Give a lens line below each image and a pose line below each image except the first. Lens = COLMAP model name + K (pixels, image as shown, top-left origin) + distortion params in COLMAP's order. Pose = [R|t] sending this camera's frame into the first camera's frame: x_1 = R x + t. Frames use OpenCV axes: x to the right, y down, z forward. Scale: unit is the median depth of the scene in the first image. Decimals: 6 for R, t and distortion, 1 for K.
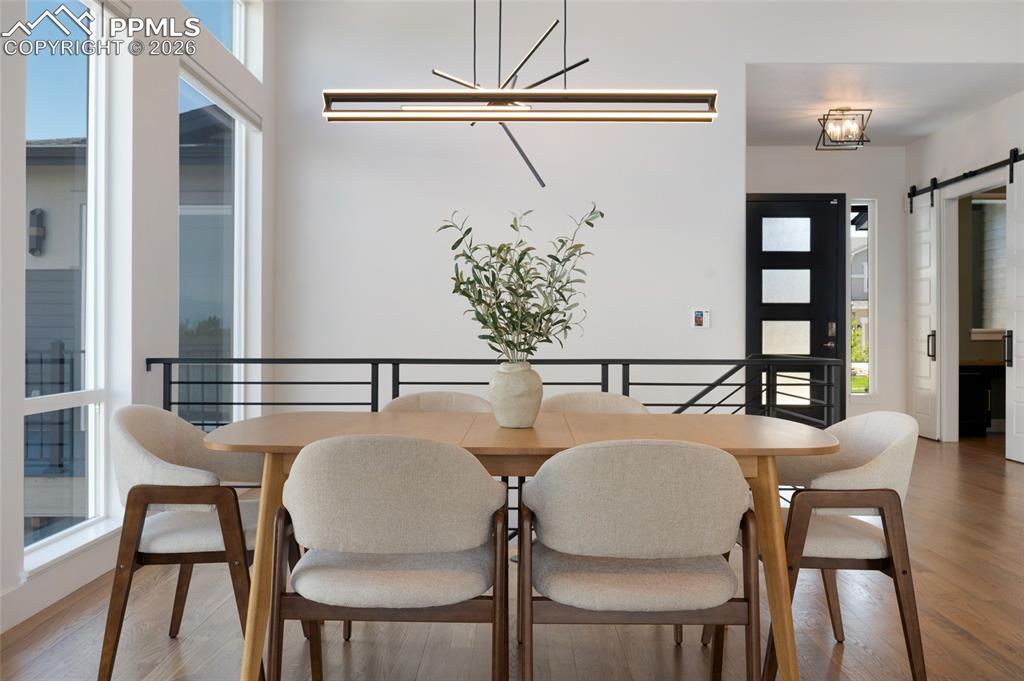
lens RADIAL K [[866.1, 0, 514.1], [0, 866.1, 347.0], [0, 0, 1]] dist [-0.011824, -0.004542]
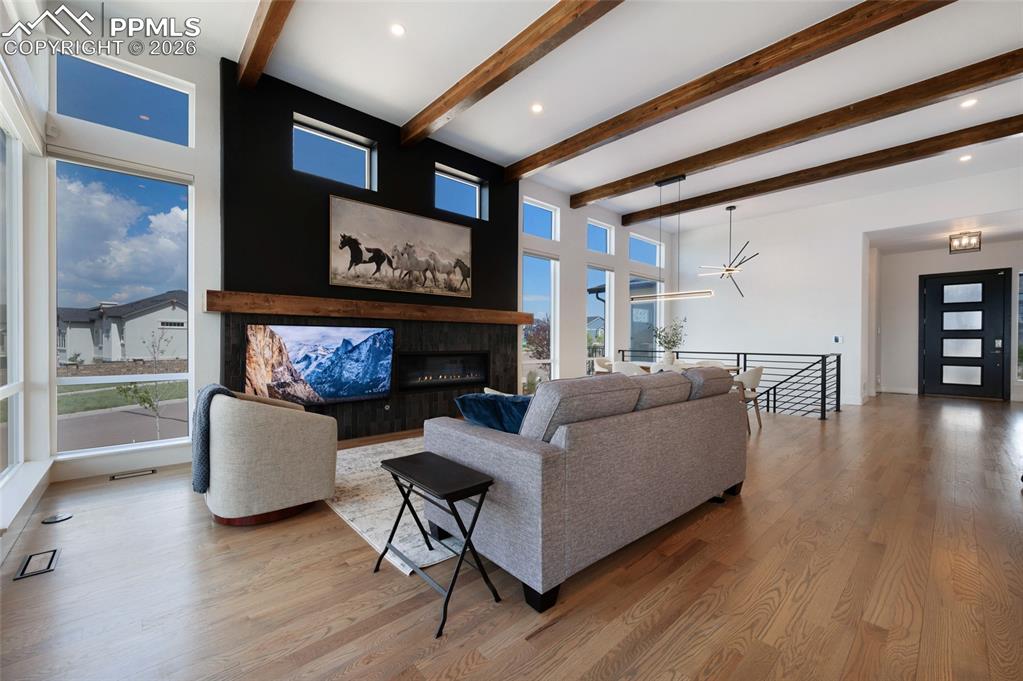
lens RADIAL K [[411.8, 0, 514.6], [0, 411.8, 343.1], [0, 0, 1]] dist [-0.002783, -0.000066]
pose [[0.676815, 0.006360, -0.736125, 0.380836], [-0.017076, 0.999829, -0.007062, 0.001584], [0.735955, 0.017350, 0.676808, -0.387278]]
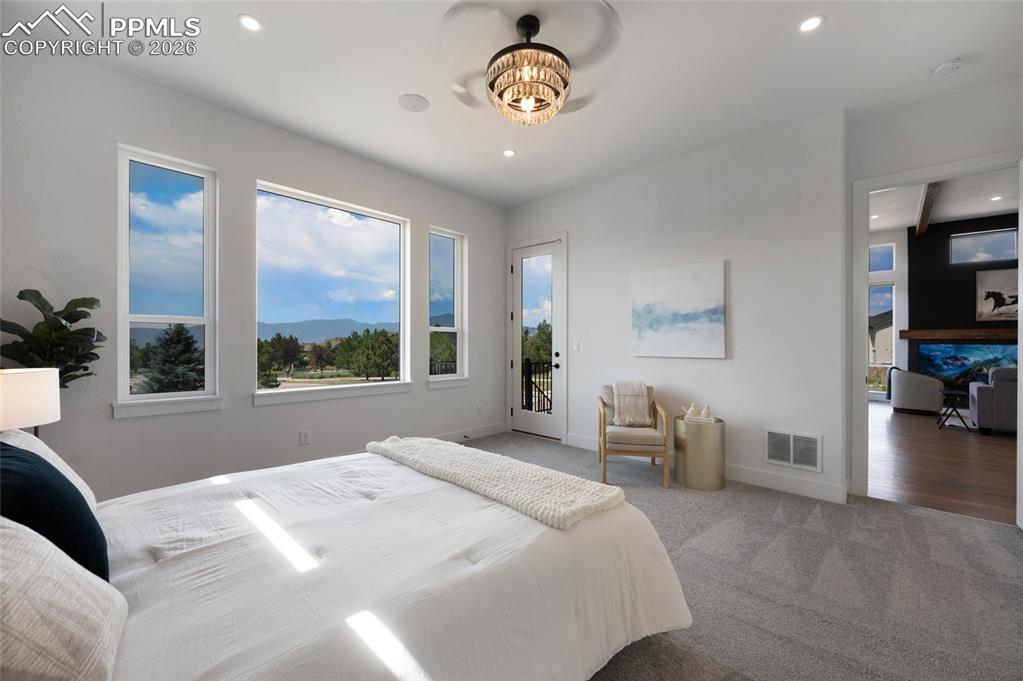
lens RADIAL K [[411.8, 0, 505.0], [0, 411.8, 338.7], [0, 0, 1]] dist [-0.002783, -0.000066]
pose [[-0.683261, -0.011580, -0.730083, 1.333335], [-0.019877, 0.999799, 0.002744, -0.014733], [0.729904, 0.016387, -0.683353, -0.349482]]
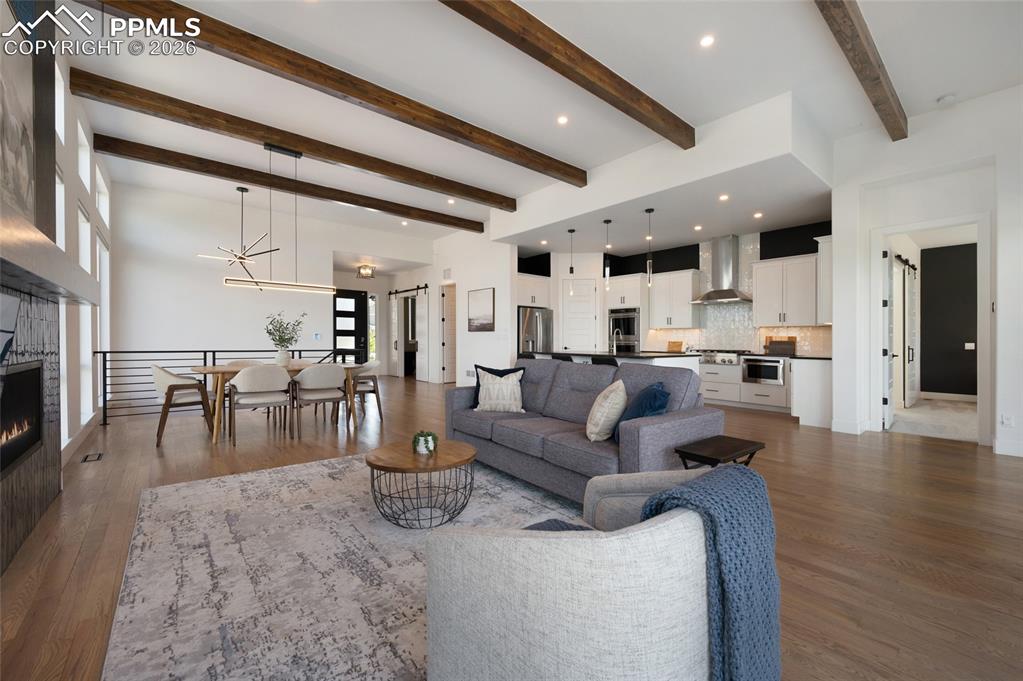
lens RADIAL K [[411.8, 0, 510.1], [0, 411.8, 342.4], [0, 0, 1]] dist [-0.002783, -0.000066]
pose [[0.766951, 0.001160, 0.641704, -0.144271], [0.004601, 0.999963, -0.007307, 0.000750], [-0.641689, 0.008556, 0.766917, -0.392073]]
